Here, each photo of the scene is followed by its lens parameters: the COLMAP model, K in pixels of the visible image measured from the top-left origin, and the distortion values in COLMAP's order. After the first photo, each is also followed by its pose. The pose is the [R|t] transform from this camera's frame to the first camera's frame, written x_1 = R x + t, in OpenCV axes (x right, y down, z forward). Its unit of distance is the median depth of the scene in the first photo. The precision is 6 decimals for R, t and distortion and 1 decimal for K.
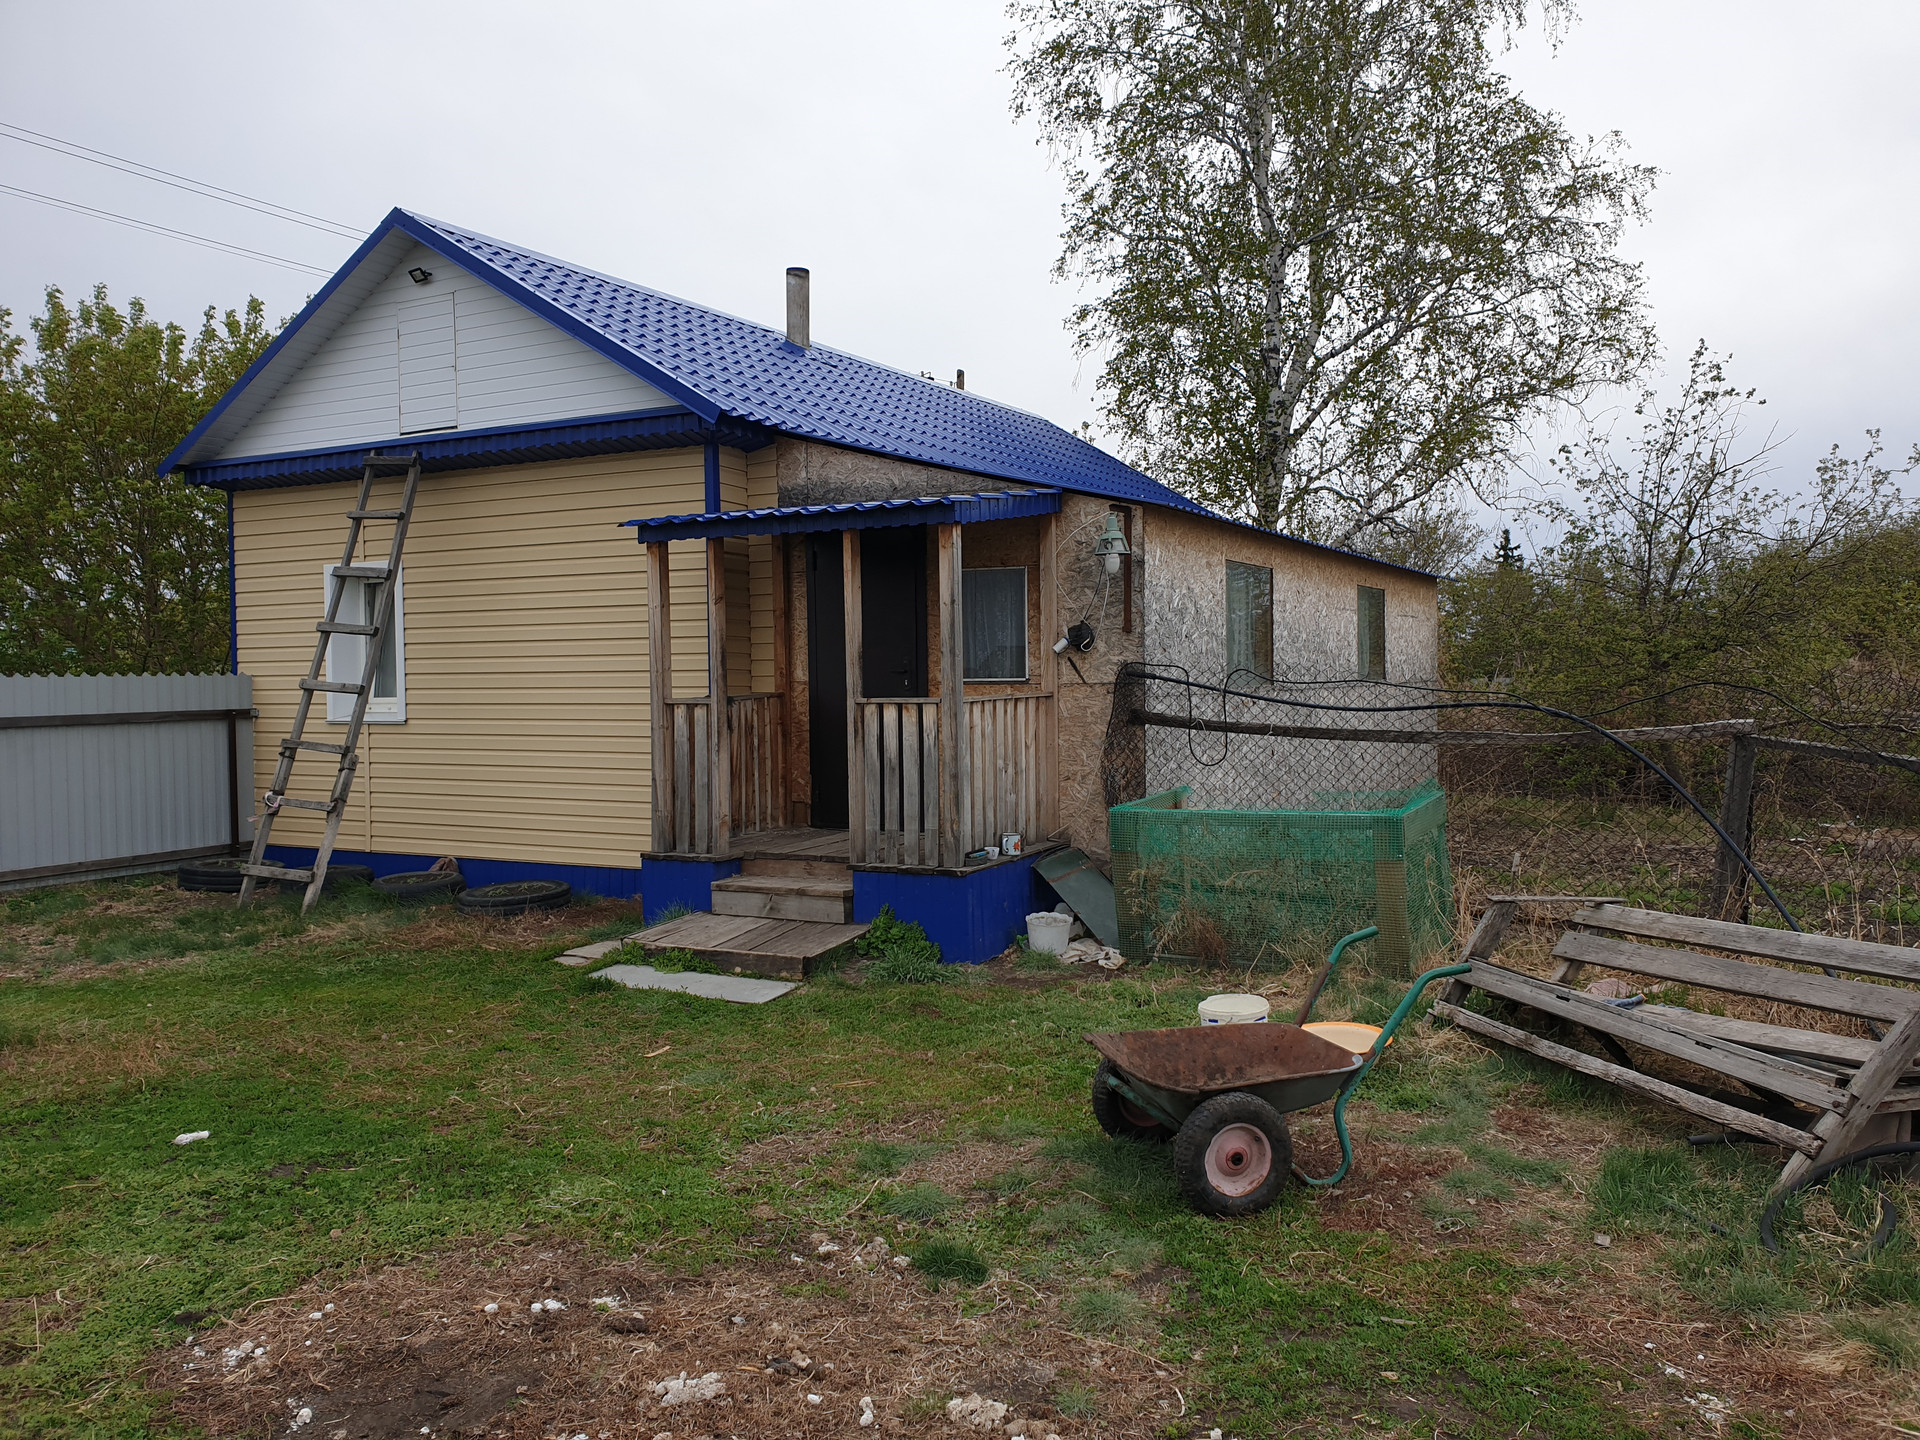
lens RADIAL K [[1482.4, 0, 959.3], [0, 1482.4, 708.9], [0, 0, 1]] dist [0.022707, -0.005096]
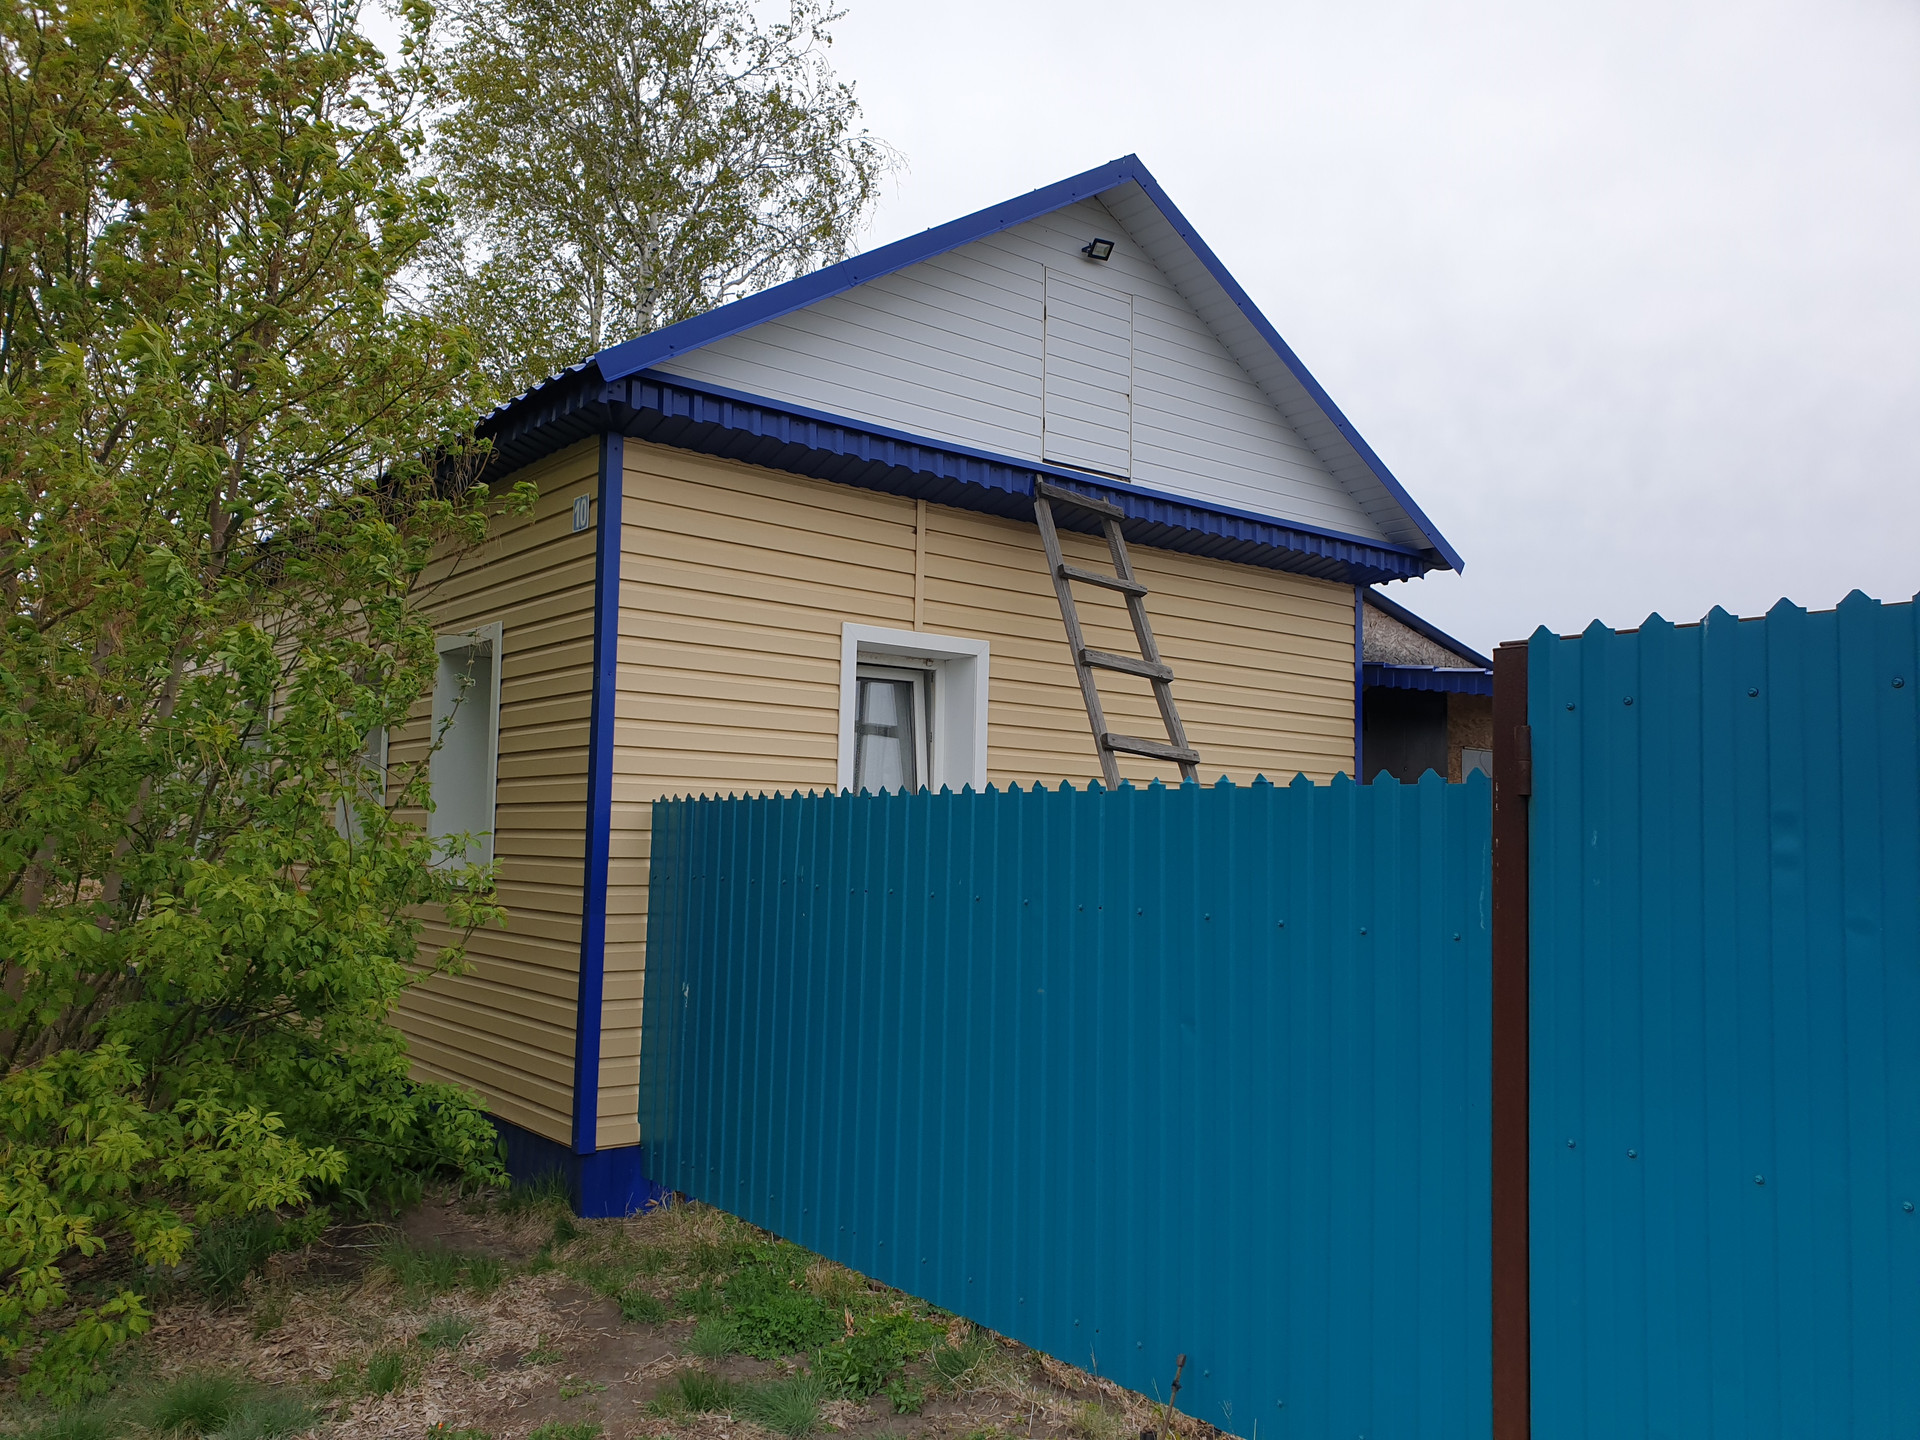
lens RADIAL K [[1482.4, 0, 956.3], [0, 1482.4, 729.4], [0, 0, 1]] dist [0.022707, -0.005096]
pose [[0.412183, 0.091649, 0.906480, -1.015062], [-0.013682, 0.995438, -0.094422, 0.001326], [-0.910998, 0.026516, 0.411557, 0.783188]]
